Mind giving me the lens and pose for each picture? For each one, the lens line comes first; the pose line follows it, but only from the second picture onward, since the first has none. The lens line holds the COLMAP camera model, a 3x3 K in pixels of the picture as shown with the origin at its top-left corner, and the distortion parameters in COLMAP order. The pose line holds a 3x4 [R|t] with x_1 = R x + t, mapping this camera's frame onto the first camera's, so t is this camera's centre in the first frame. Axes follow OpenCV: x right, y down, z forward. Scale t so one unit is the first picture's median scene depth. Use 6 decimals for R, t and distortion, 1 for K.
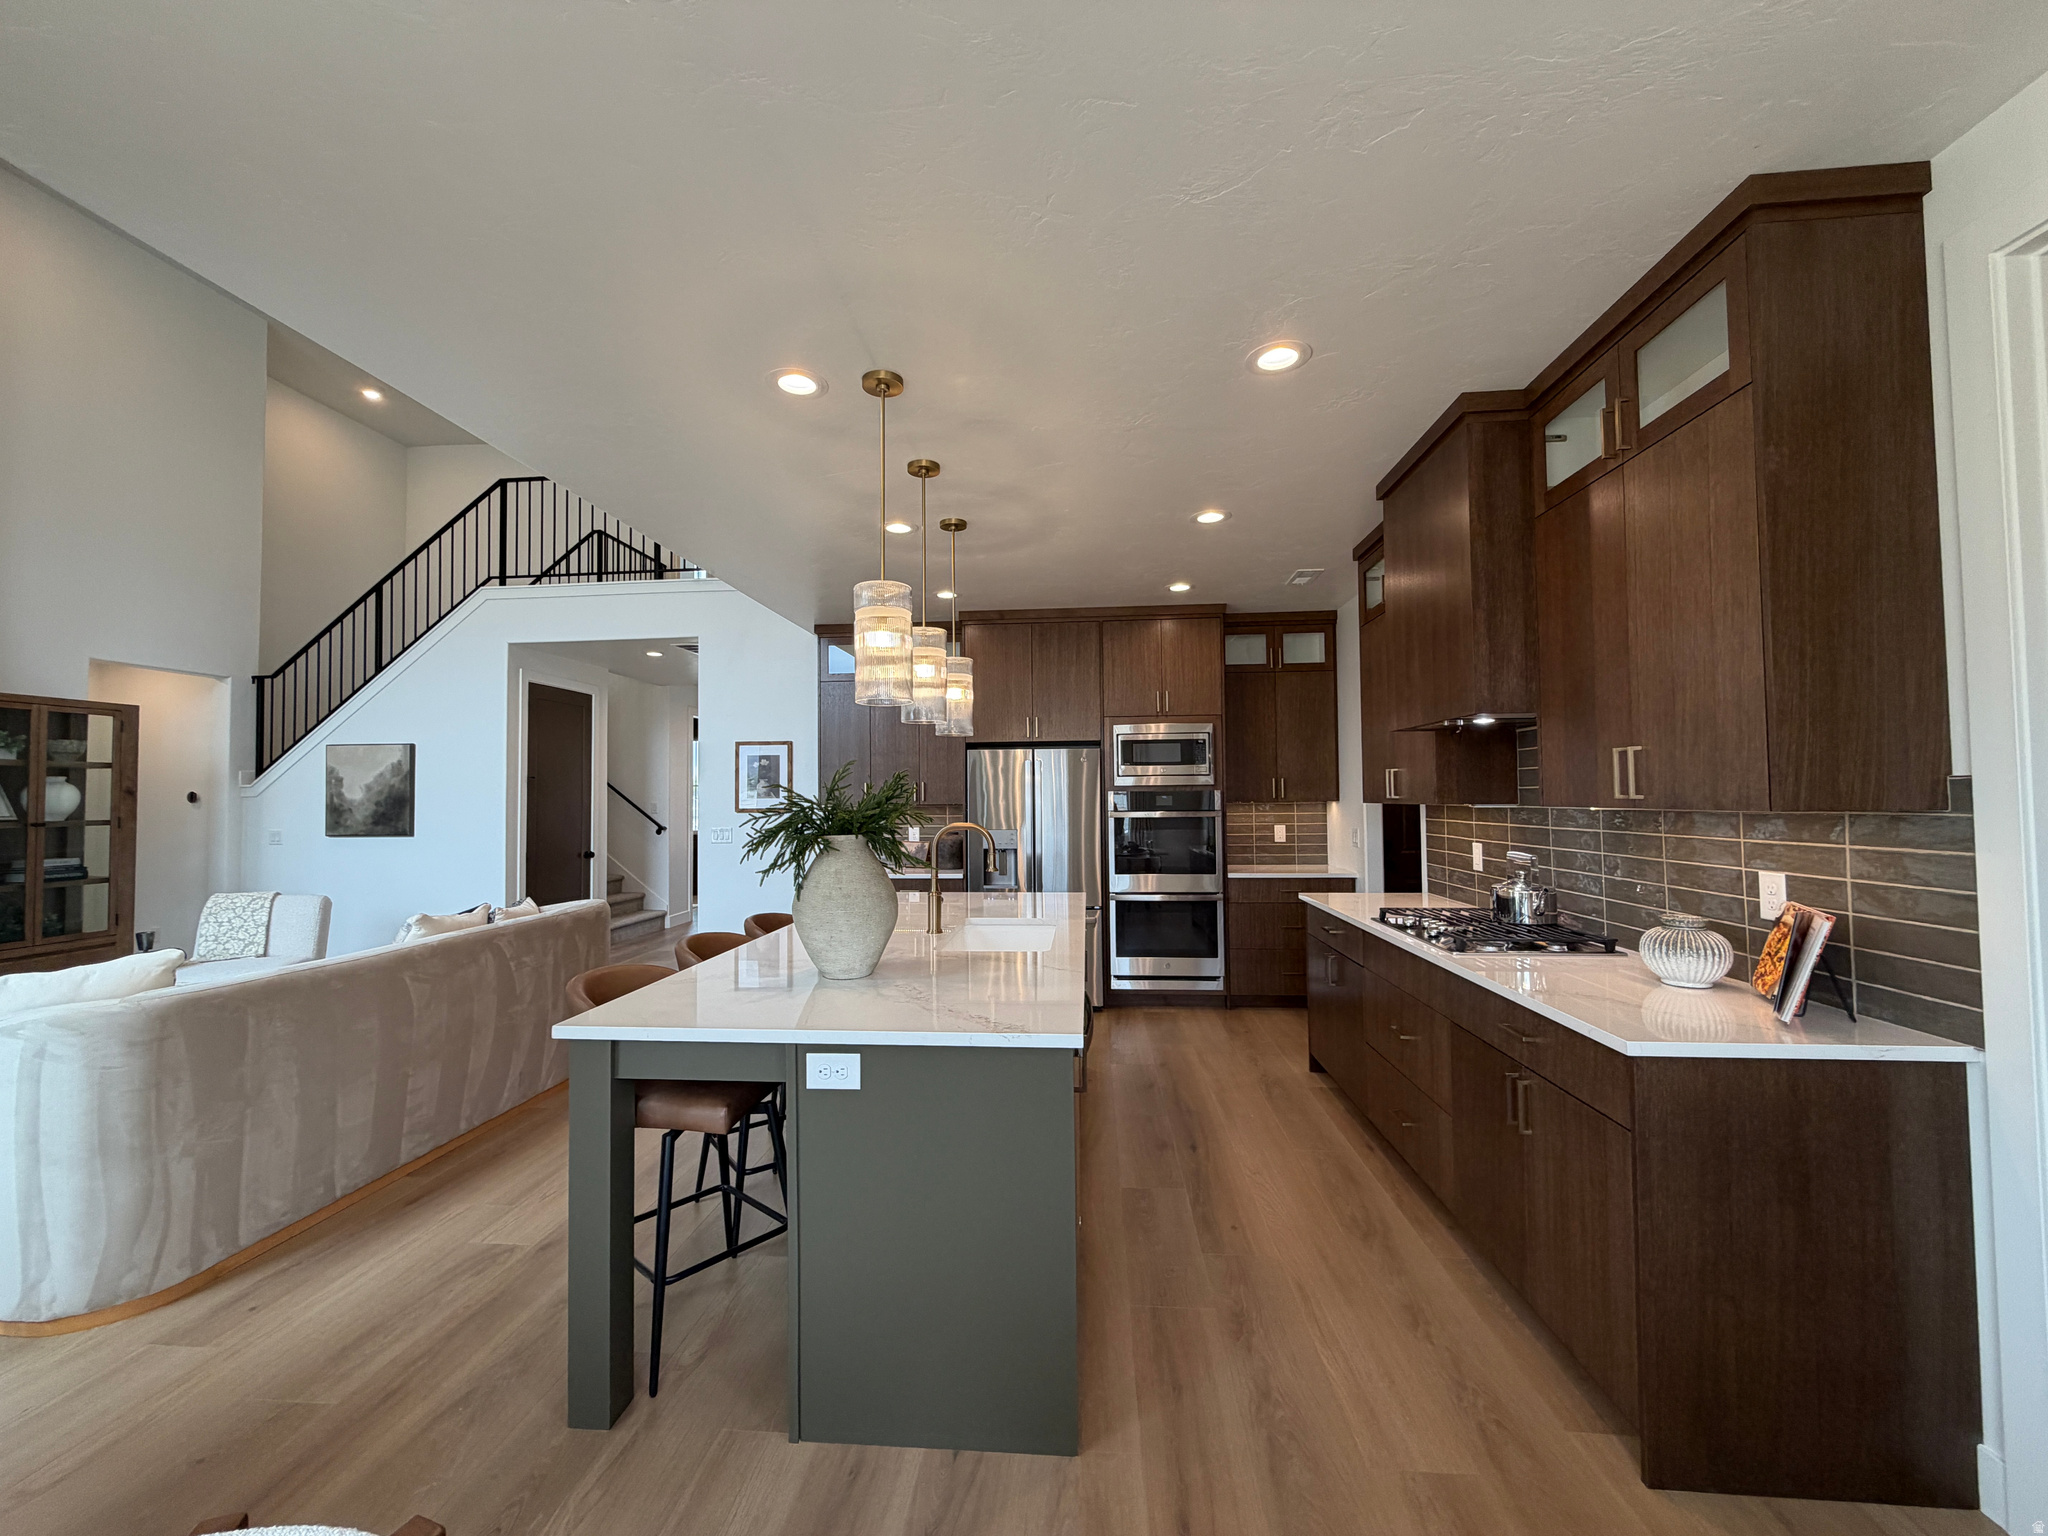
lens RADIAL K [[809.5, 0, 1017.2], [0, 809.5, 767.3], [0, 0, 1]] dist [-0.000635, -0.000018]
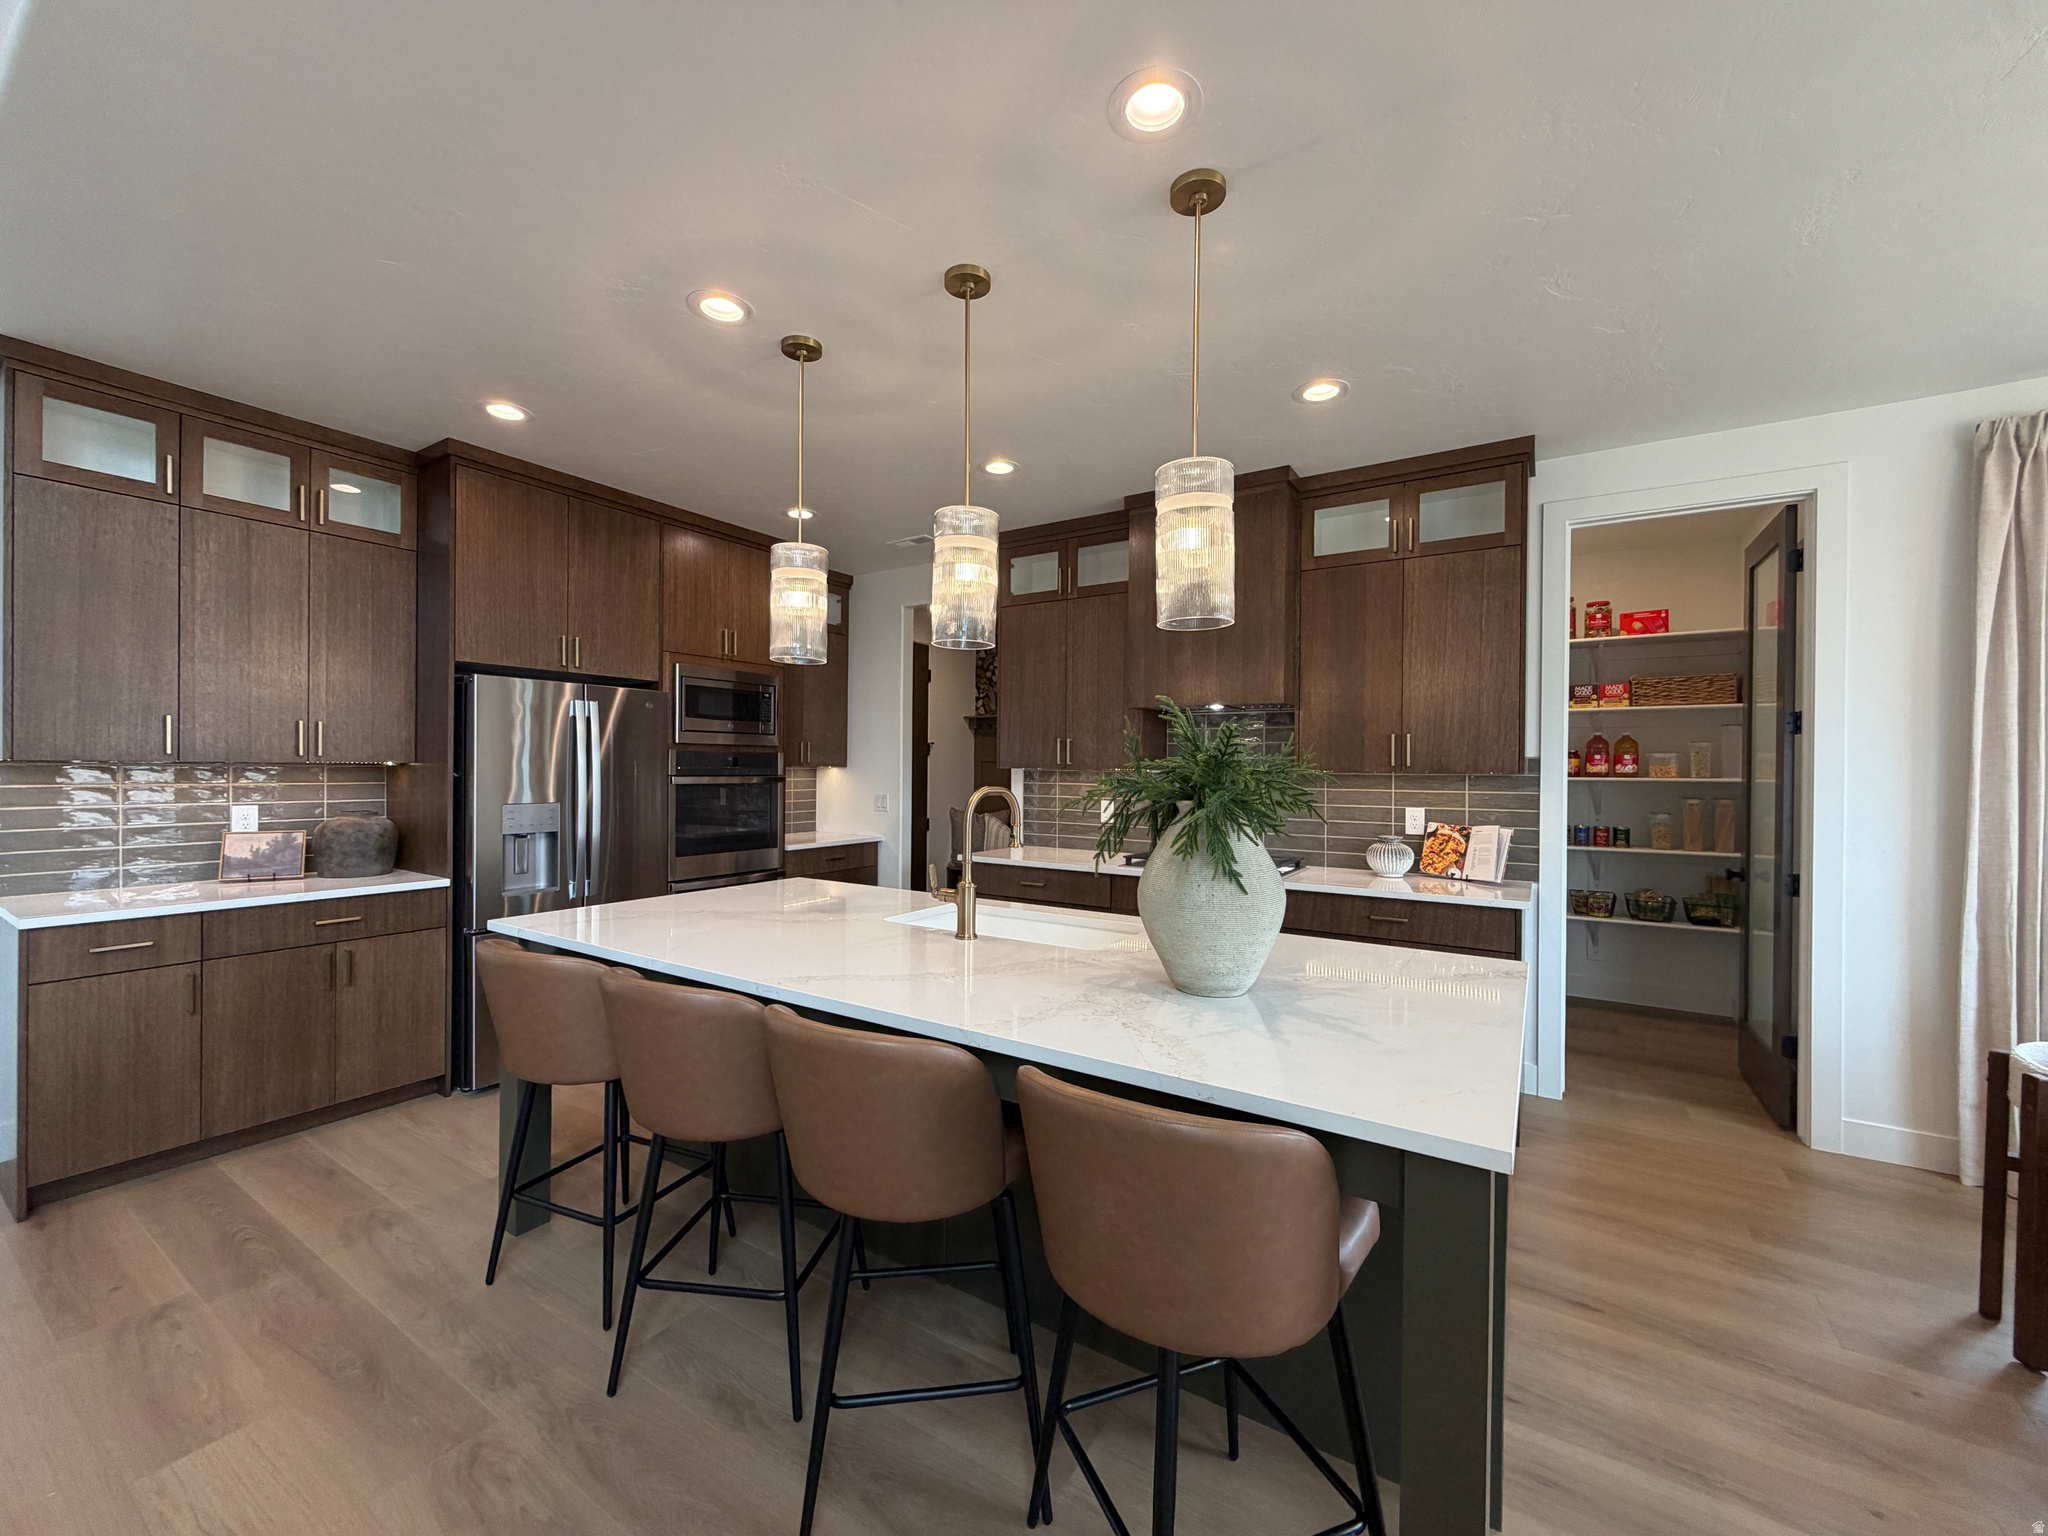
lens RADIAL K [[809.5, 0, 1017.2], [0, 809.5, 767.3], [0, 0, 1]] dist [-0.000635, -0.000018]
pose [[0.469423, 0.008463, 0.882933, -0.551813], [-0.045289, 0.998869, 0.014505, 0.027685], [-0.881811, -0.046796, 0.469275, 0.483129]]
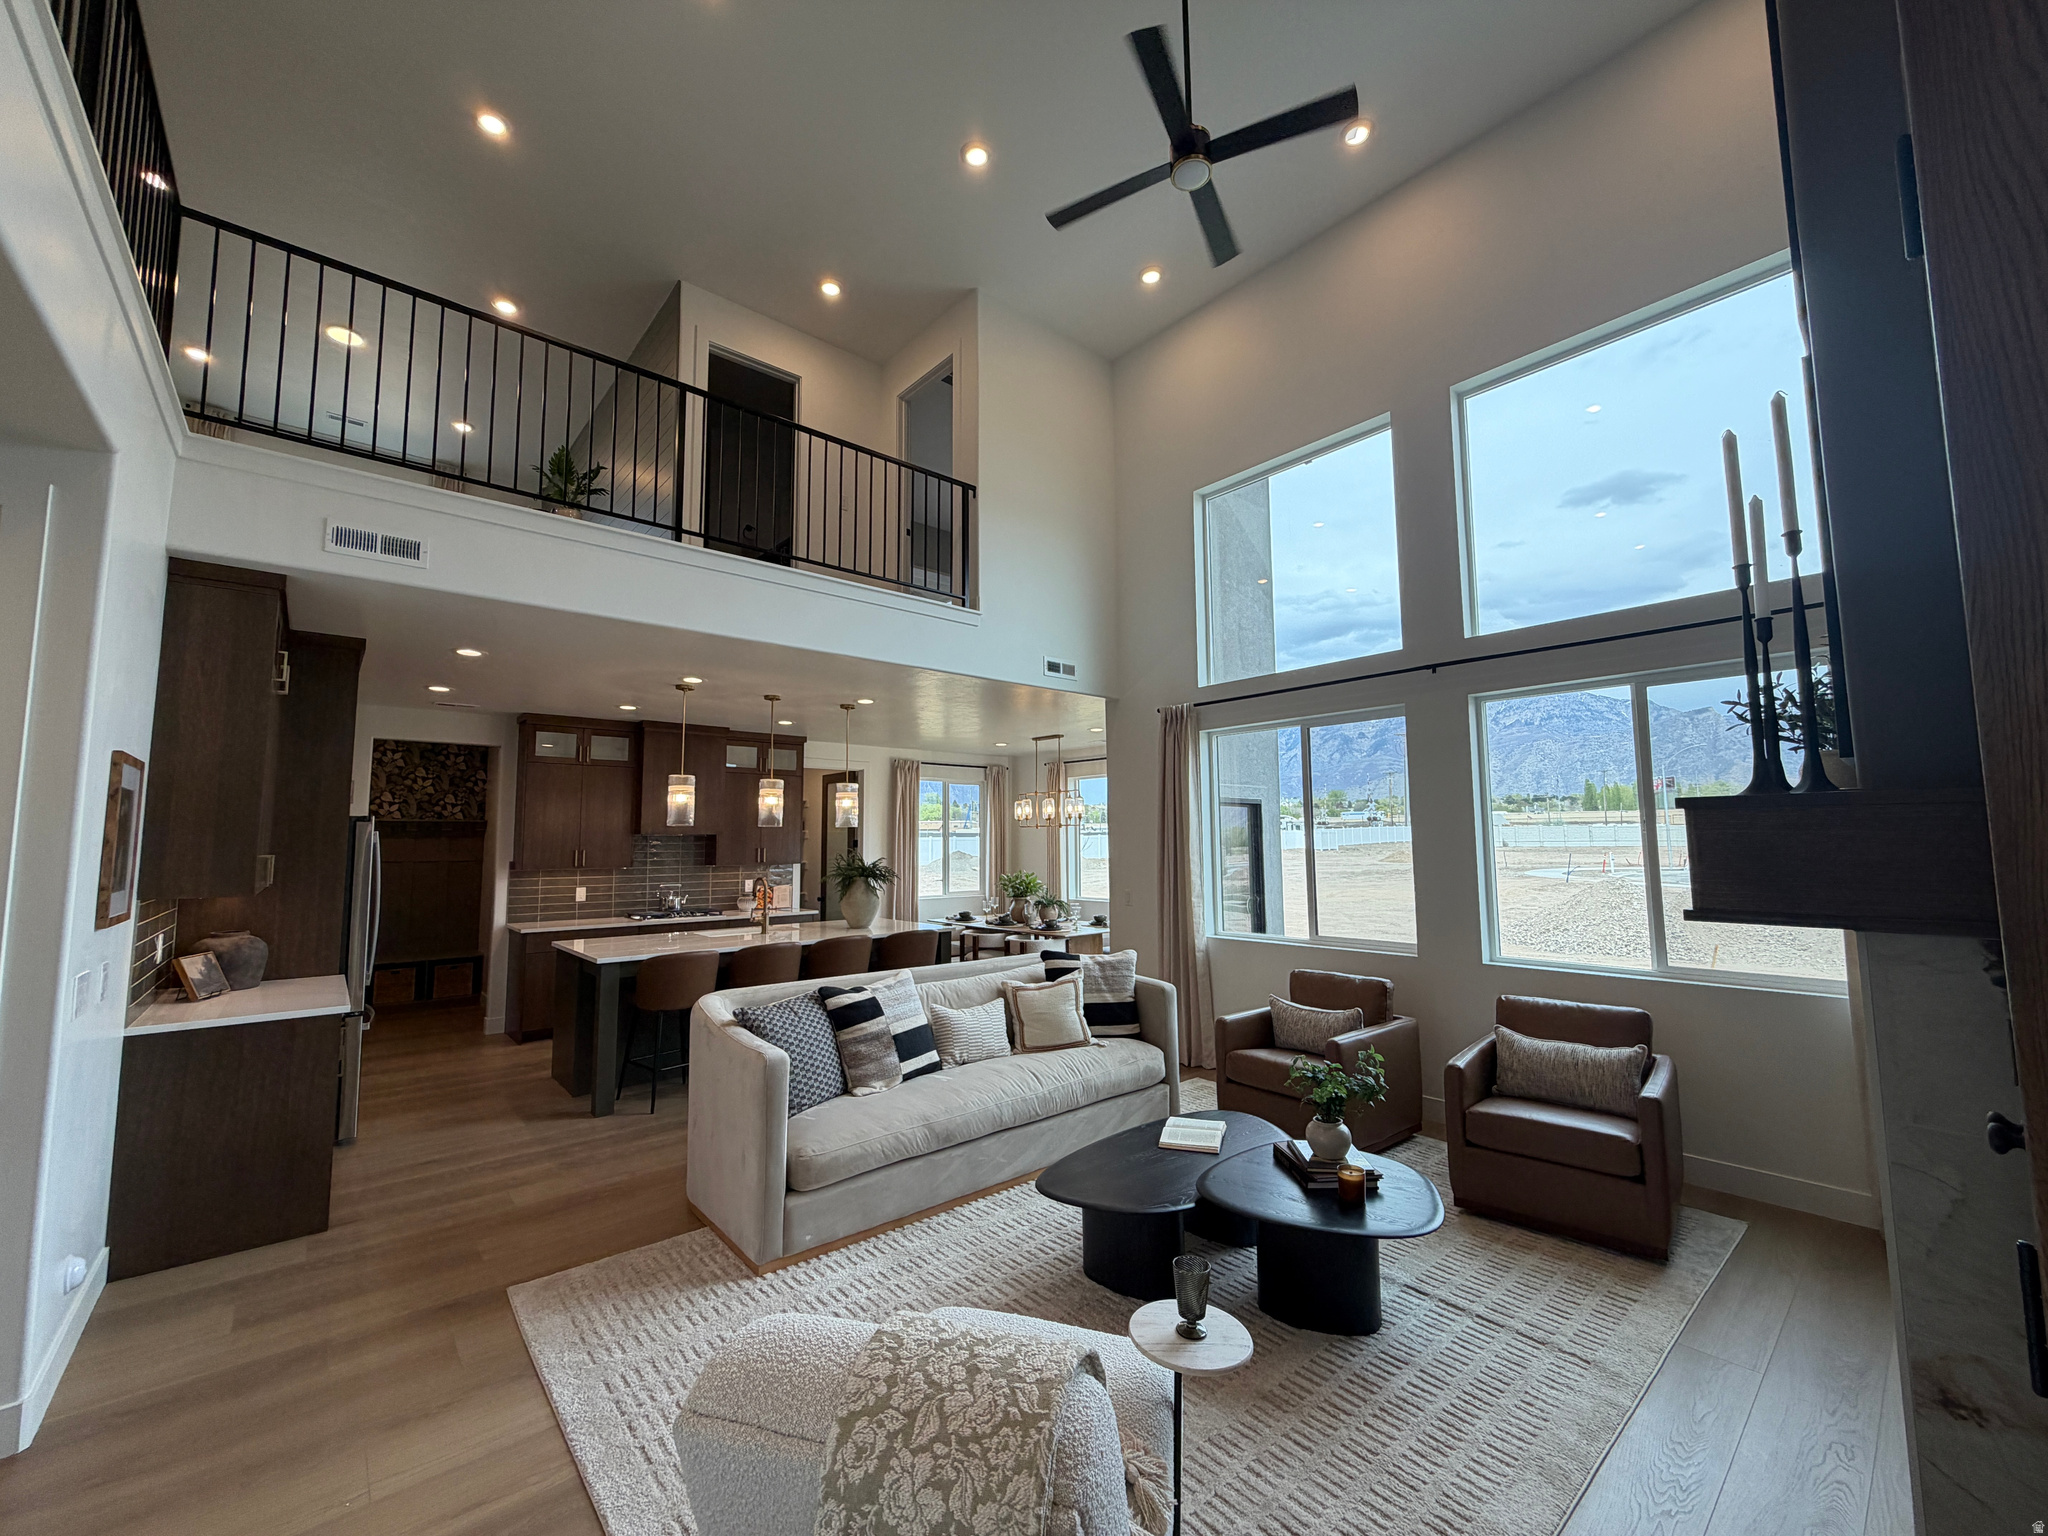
lens RADIAL K [[809.5, 0, 1017.2], [0, 809.5, 767.3], [0, 0, 1]] dist [-0.000635, -0.000018]
pose [[-0.716738, 0.076936, 0.693085, -1.487434], [-0.012111, 0.992372, -0.122683, 0.026941], [-0.697237, -0.096326, -0.710339, 1.543475]]
